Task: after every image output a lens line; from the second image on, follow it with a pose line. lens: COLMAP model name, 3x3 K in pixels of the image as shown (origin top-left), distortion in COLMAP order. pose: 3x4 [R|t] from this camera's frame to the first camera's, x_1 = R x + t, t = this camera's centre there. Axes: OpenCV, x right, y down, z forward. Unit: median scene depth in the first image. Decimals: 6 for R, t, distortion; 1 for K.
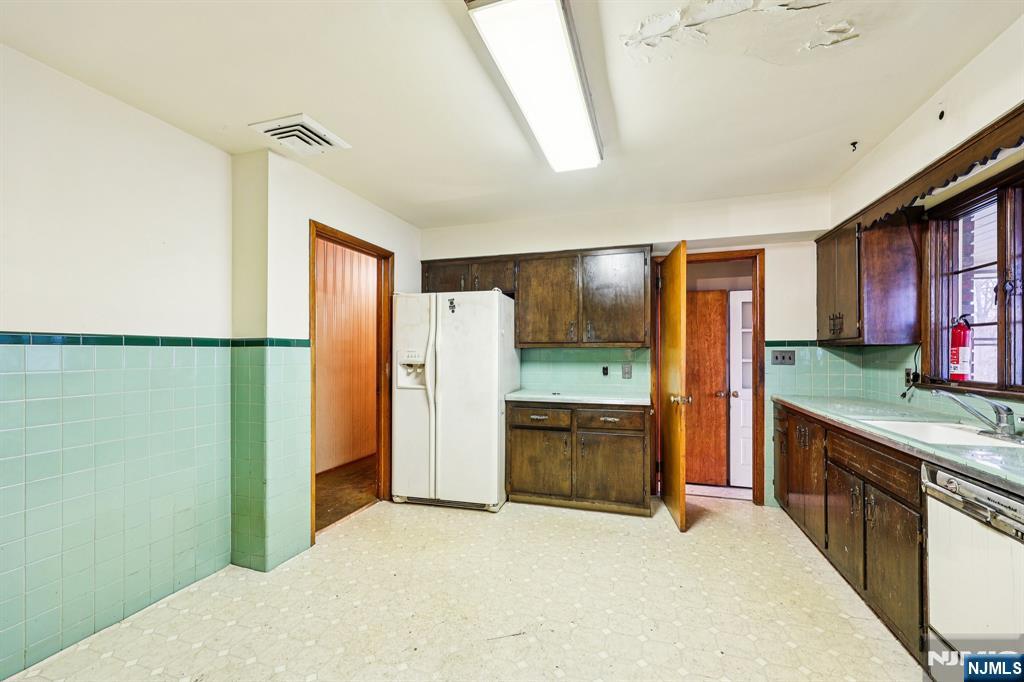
lens RADIAL K [[417.9, 0, 515.8], [0, 417.9, 349.3], [0, 0, 1]] dist [0.004110, -0.000153]
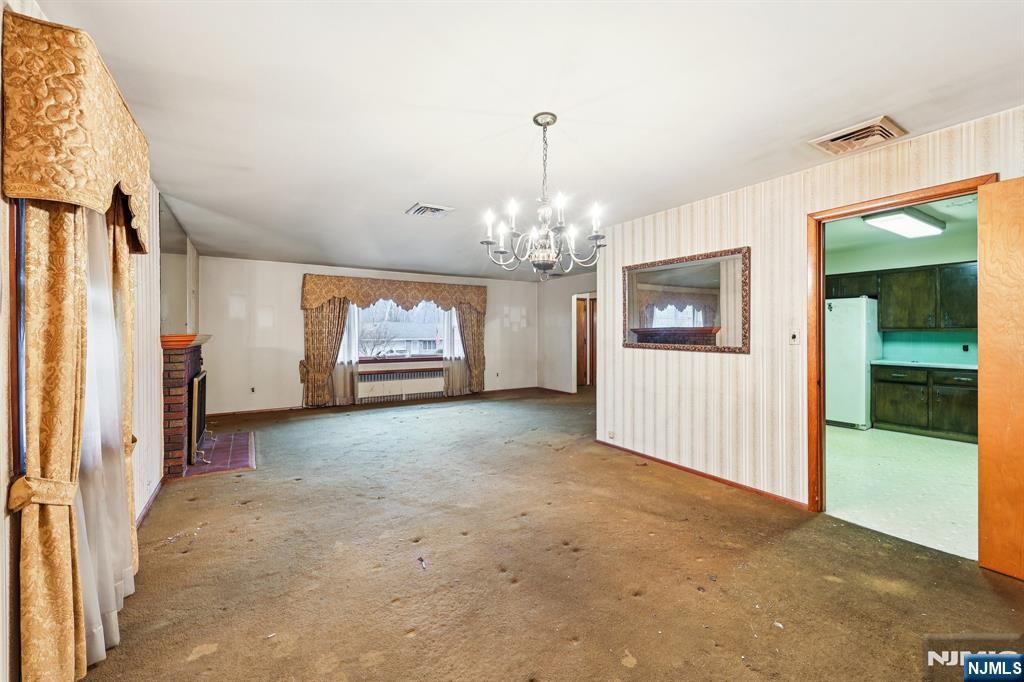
lens RADIAL K [[417.9, 0, 512.0], [0, 417.9, 335.6], [0, 0, 1]] dist [0.004110, -0.000153]
pose [[0.764730, 0.000071, -0.644351, -0.039573], [0.002832, 0.999990, 0.003471, 0.001778], [0.644345, -0.004479, 0.764722, -1.083252]]
